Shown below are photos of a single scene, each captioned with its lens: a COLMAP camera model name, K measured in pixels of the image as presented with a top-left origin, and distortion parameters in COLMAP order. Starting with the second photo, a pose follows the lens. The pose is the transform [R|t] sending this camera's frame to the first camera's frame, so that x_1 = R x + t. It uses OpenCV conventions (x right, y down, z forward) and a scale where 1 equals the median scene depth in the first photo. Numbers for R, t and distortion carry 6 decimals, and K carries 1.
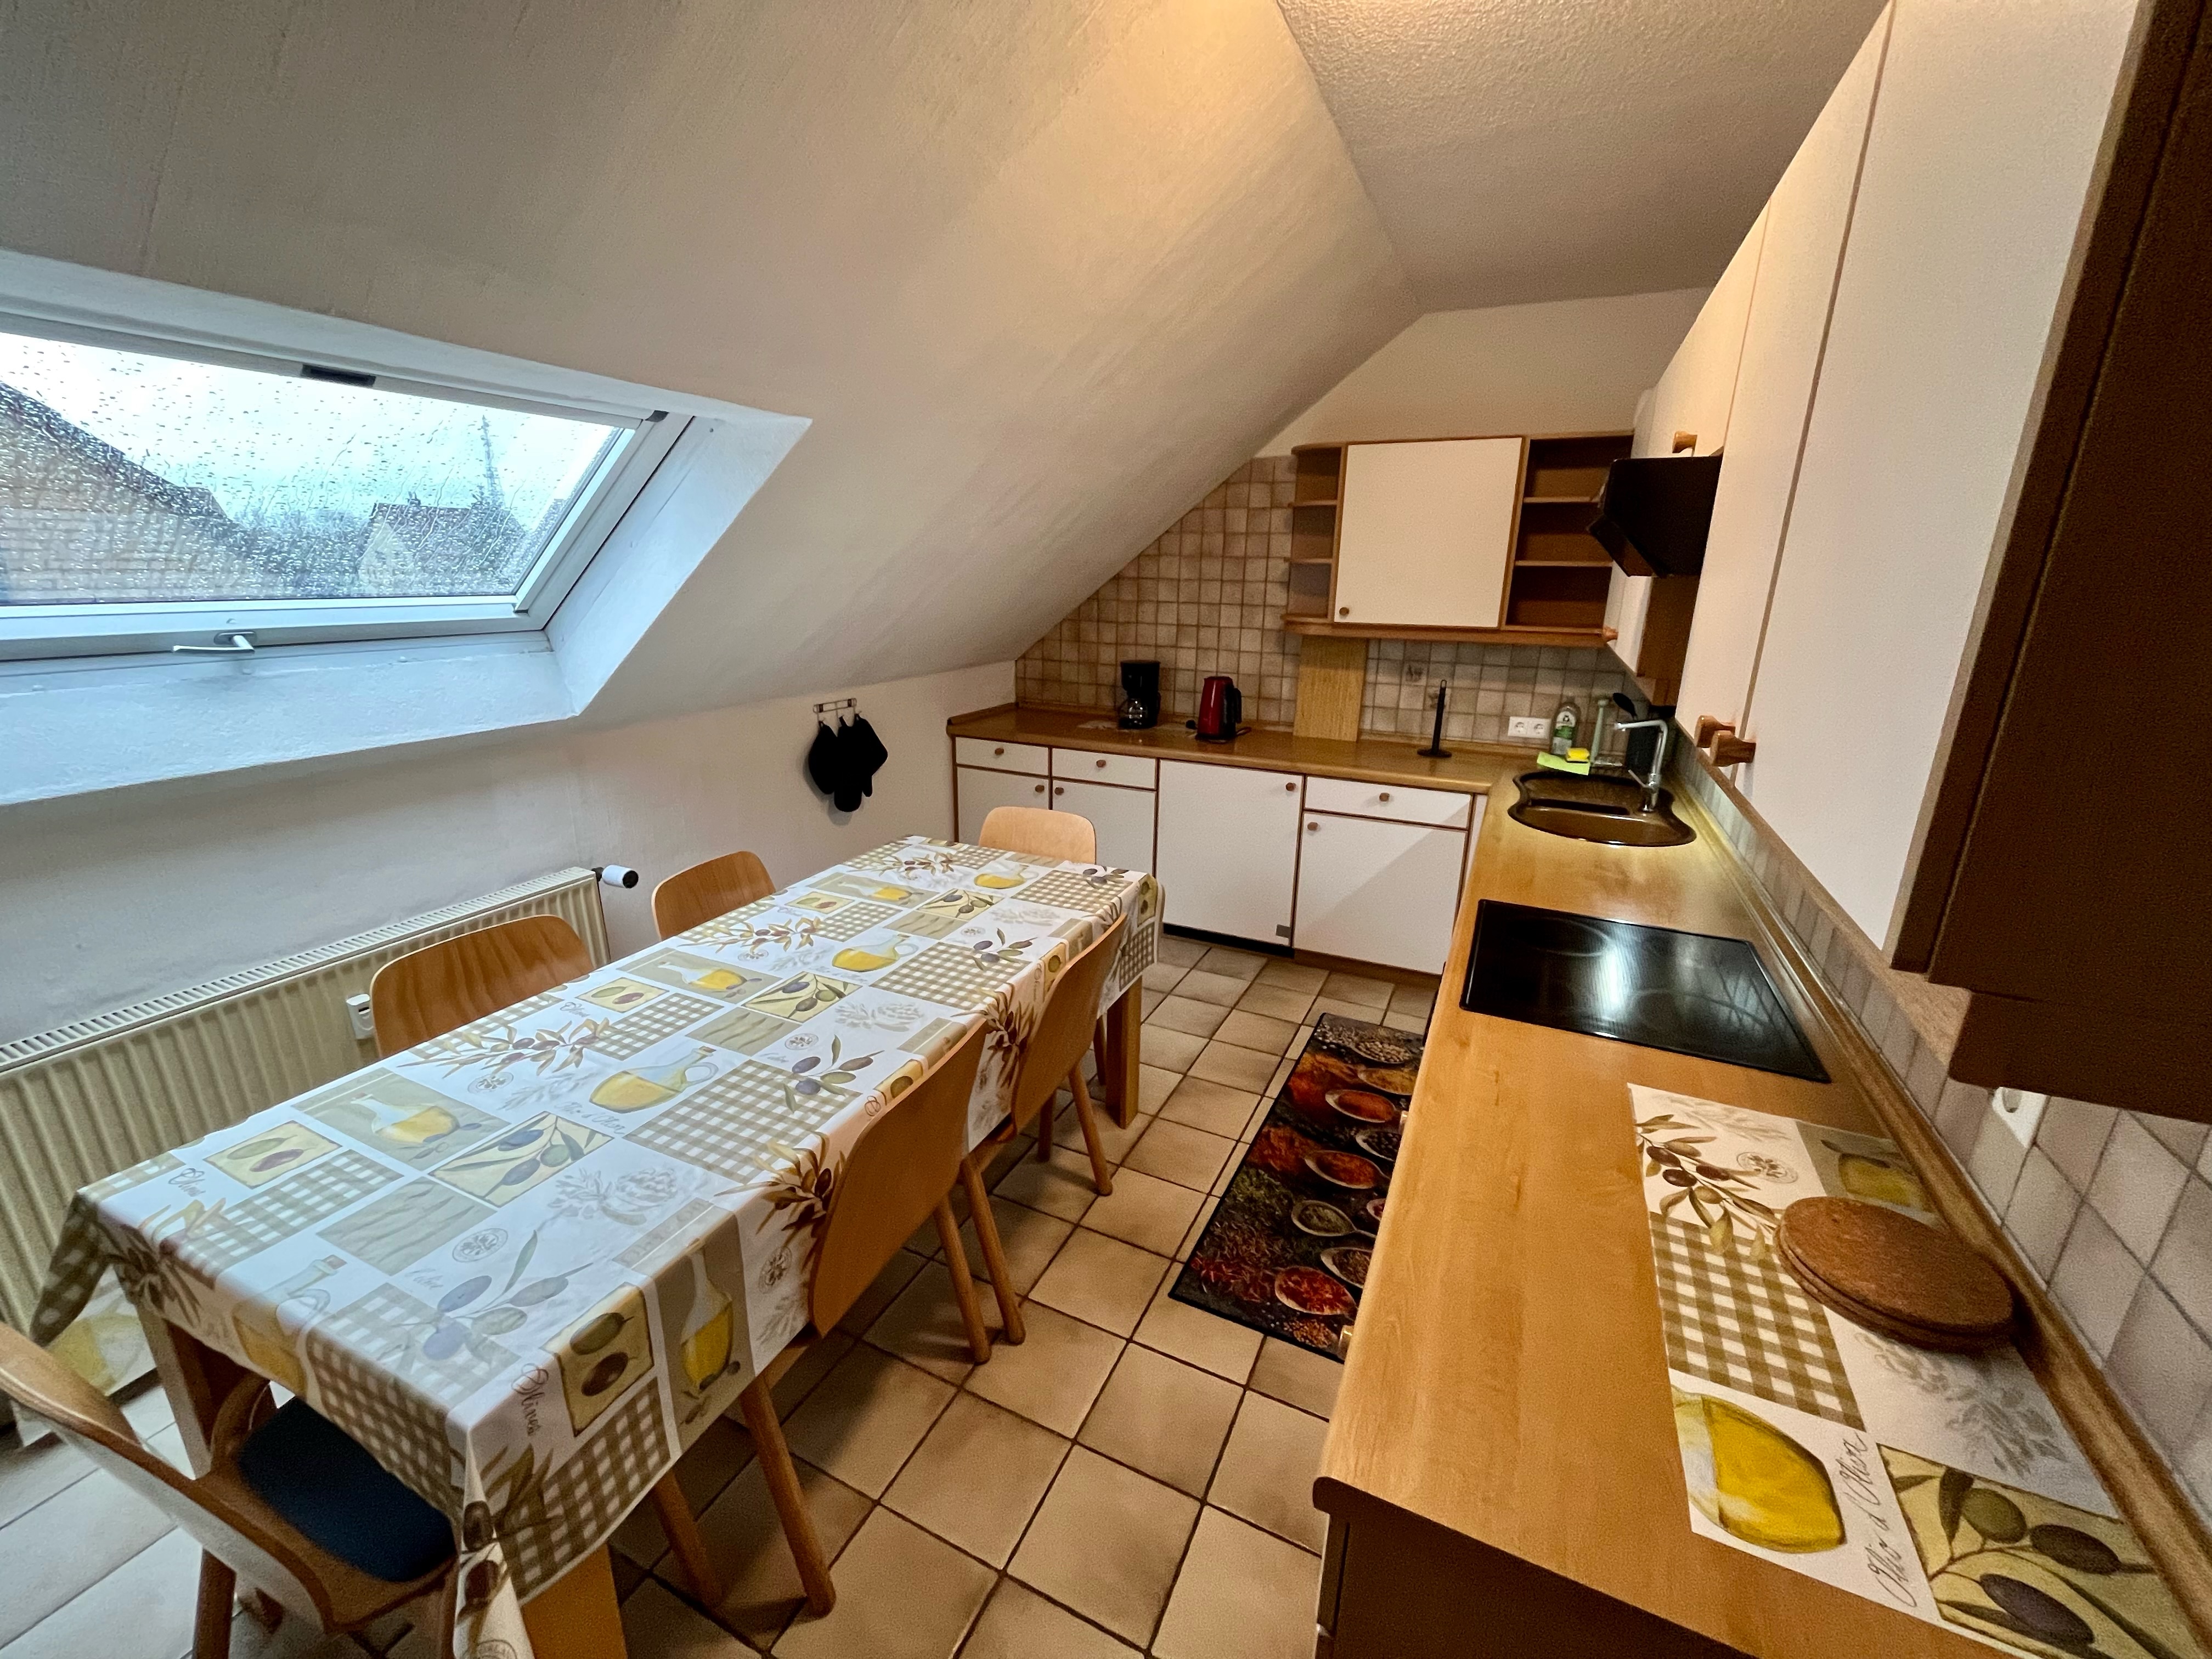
lens RADIAL K [[897.5, 0, 1105.1], [0, 897.5, 835.8], [0, 0, 1]] dist [-0.001447, -0.000256]
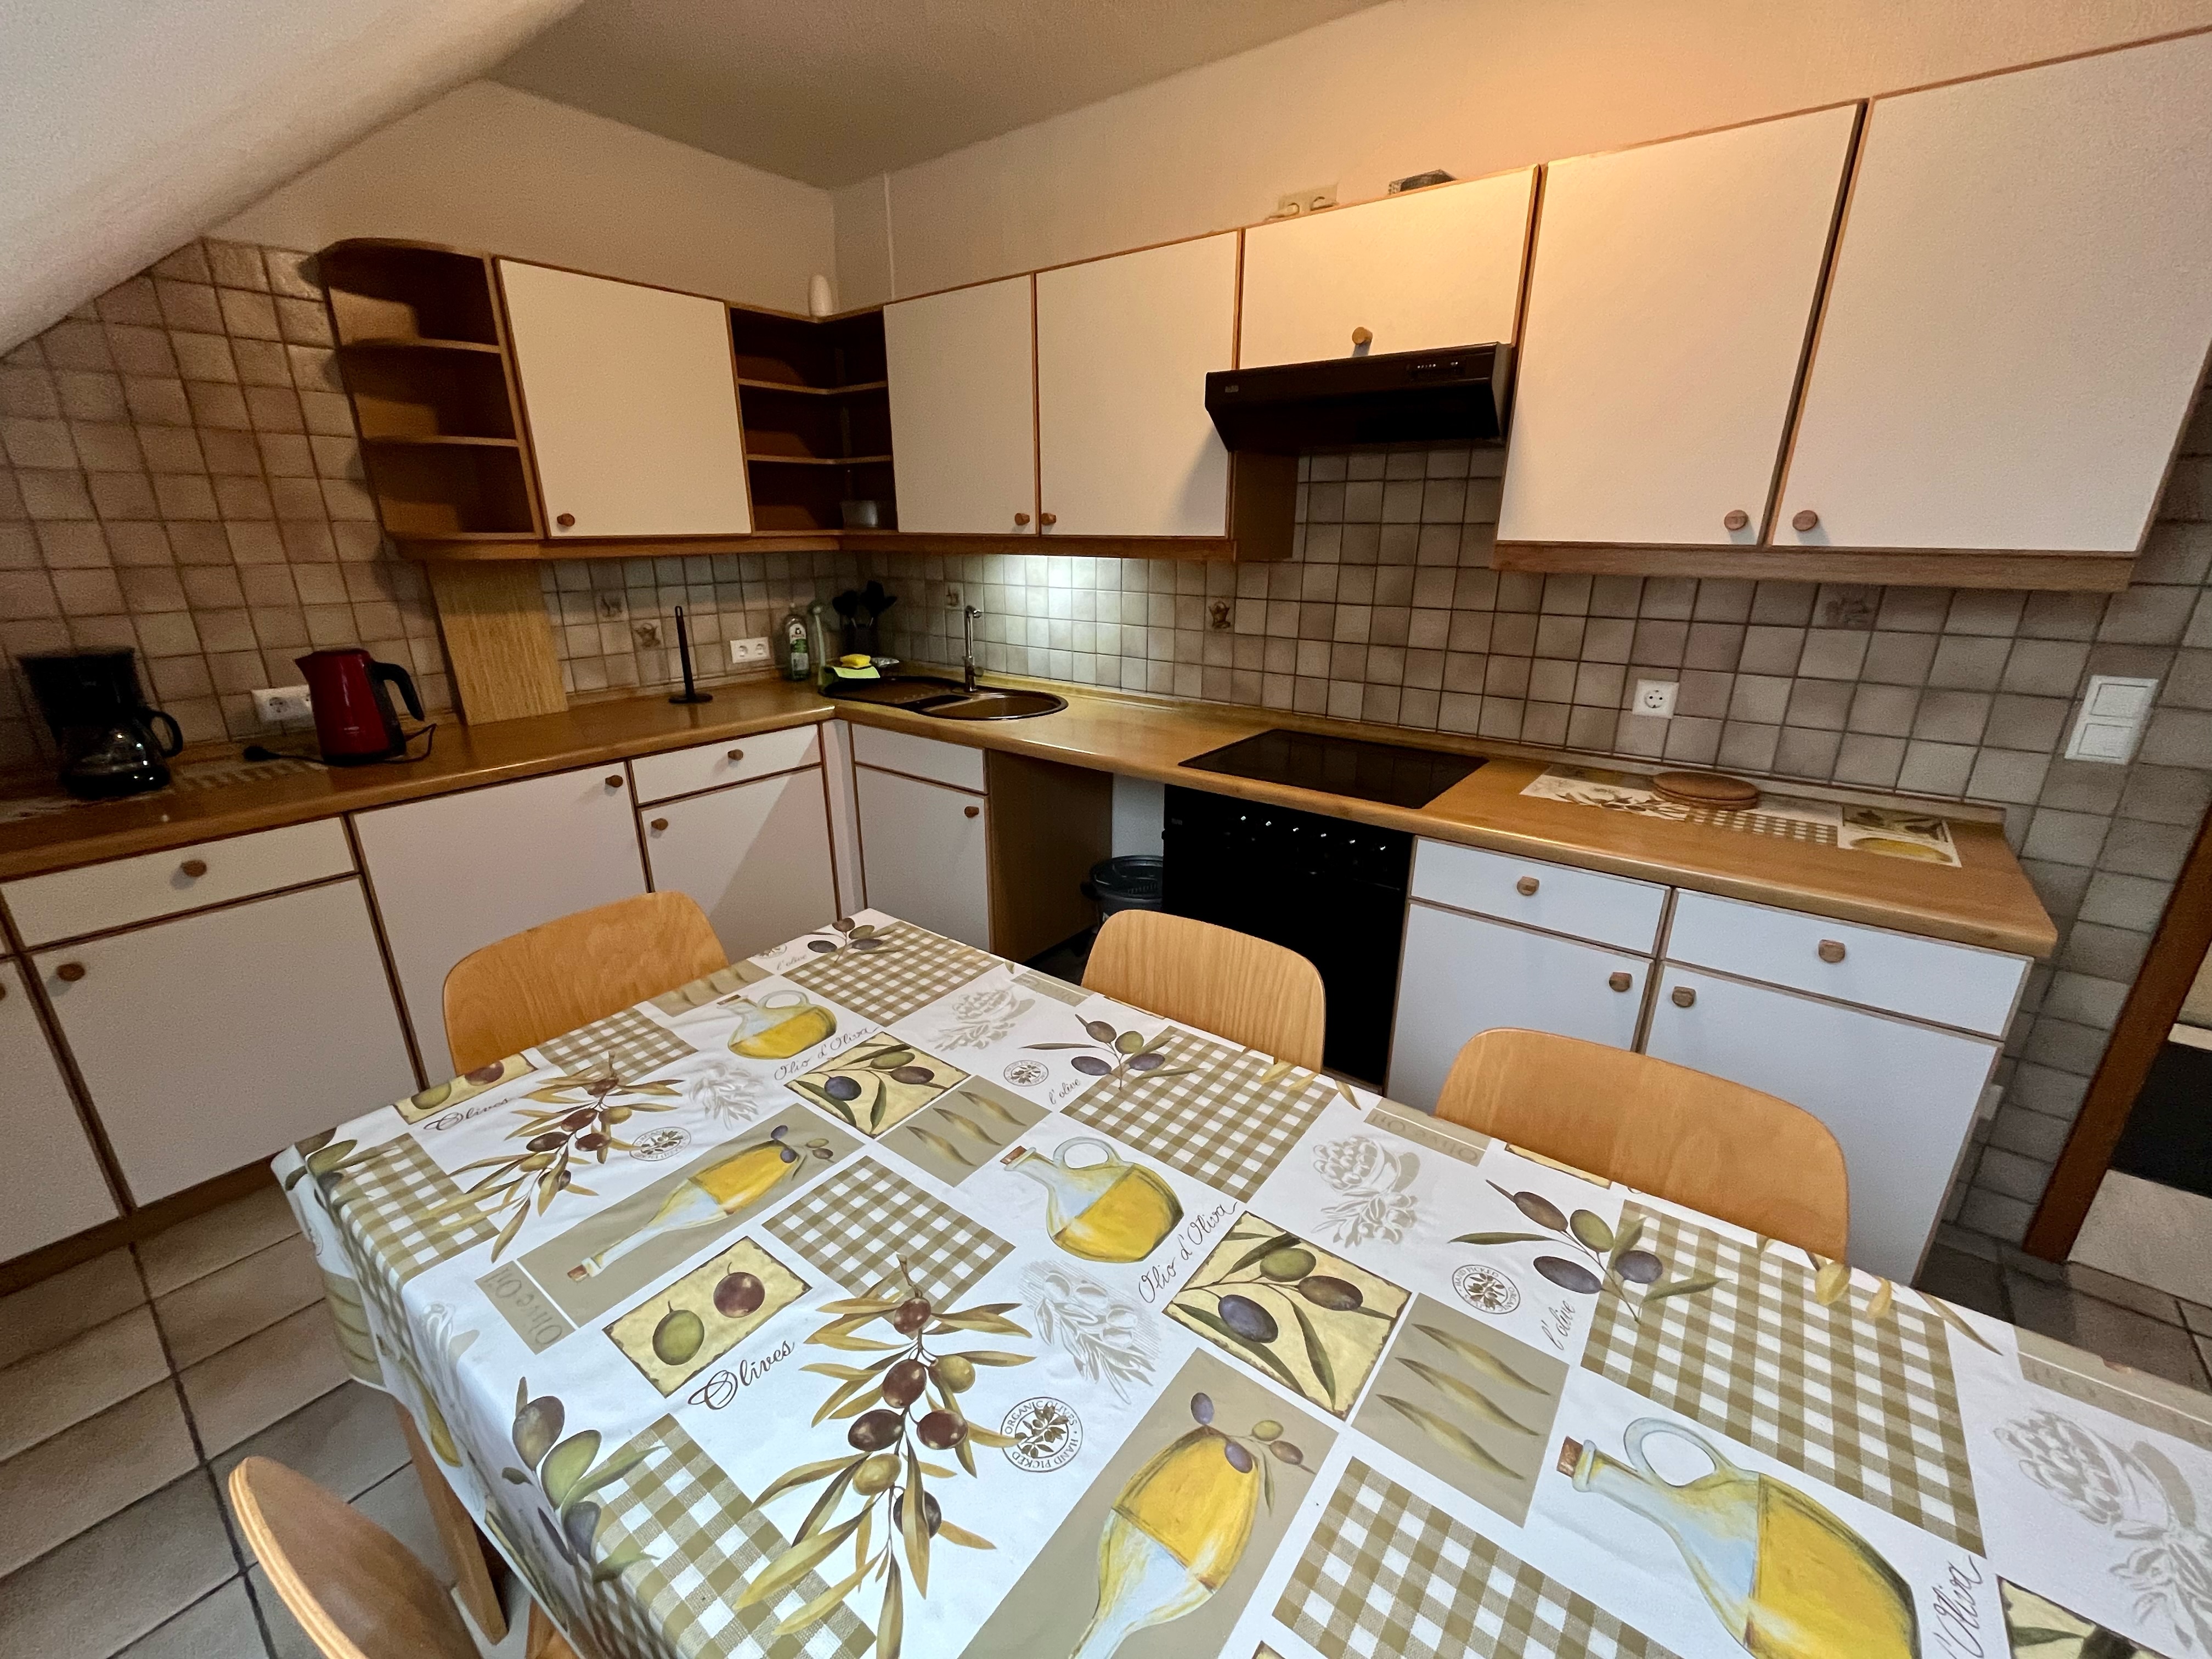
lens RADIAL K [[897.5, 0, 1102.8], [0, 897.5, 830.0], [0, 0, 1]] dist [-0.001447, -0.000256]
pose [[0.211469, -0.330470, 0.919821, -0.460437], [0.283425, 0.921401, 0.265878, -0.125647], [-0.935388, 0.204476, 0.288511, 0.600596]]
